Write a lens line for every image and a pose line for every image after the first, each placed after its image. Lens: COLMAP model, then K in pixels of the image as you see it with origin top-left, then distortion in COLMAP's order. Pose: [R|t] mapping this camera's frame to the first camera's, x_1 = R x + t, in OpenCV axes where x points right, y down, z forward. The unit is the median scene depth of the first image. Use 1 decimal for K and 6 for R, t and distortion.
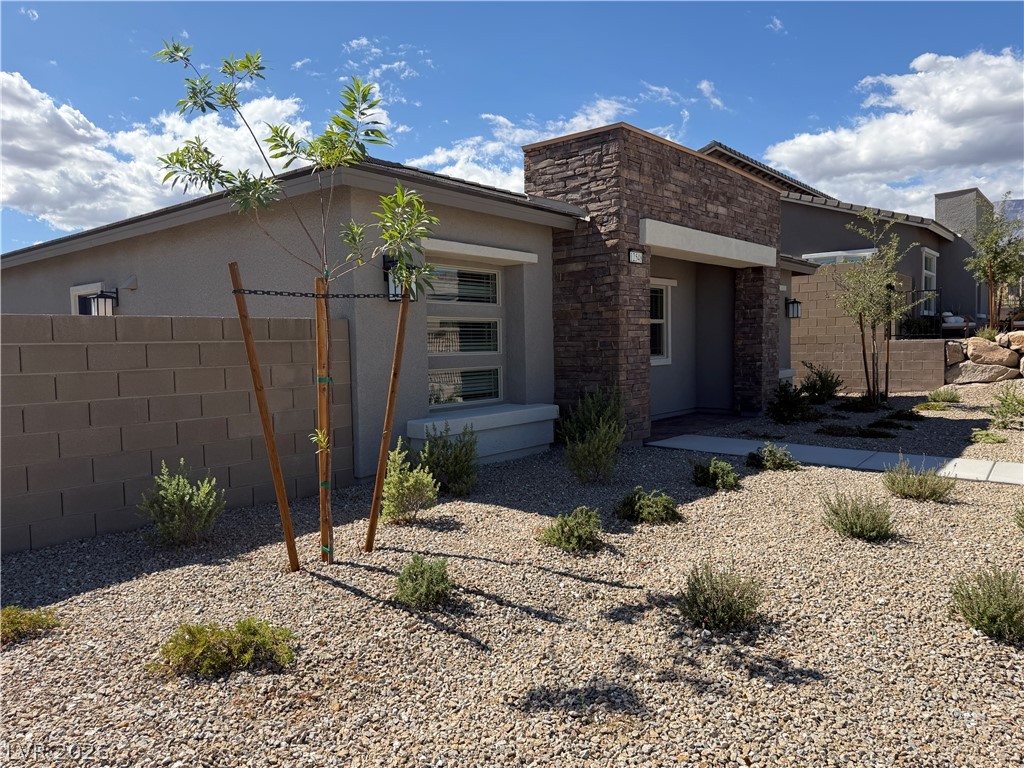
lens RADIAL K [[736.0, 0, 512.0], [0, 736.0, 384.0], [0, 0, 1]] dist [0.124954, -0.210791]
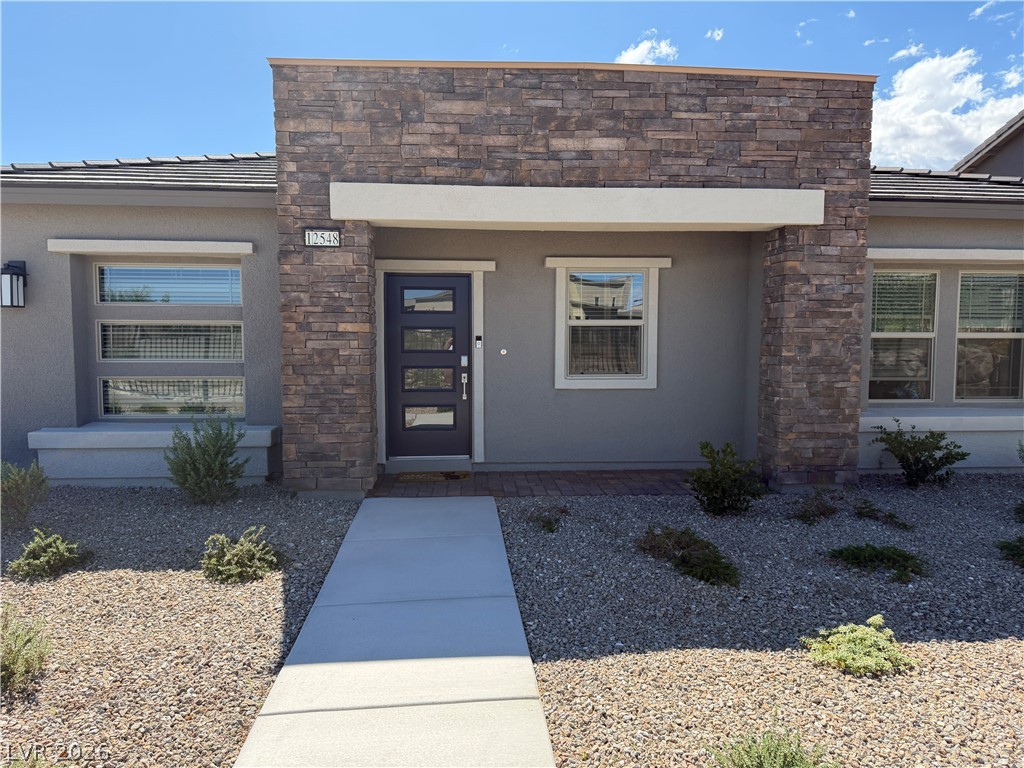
lens RADIAL K [[727.5, 0, 512.0], [0, 727.5, 394.2], [0, 0, 1]] dist [0.002084, -0.002625]
pose [[0.695718, 0.080814, -0.713754, 0.797468], [-0.053079, 0.996718, 0.061115, -0.072244], [0.716351, -0.004633, 0.697725, 0.627855]]
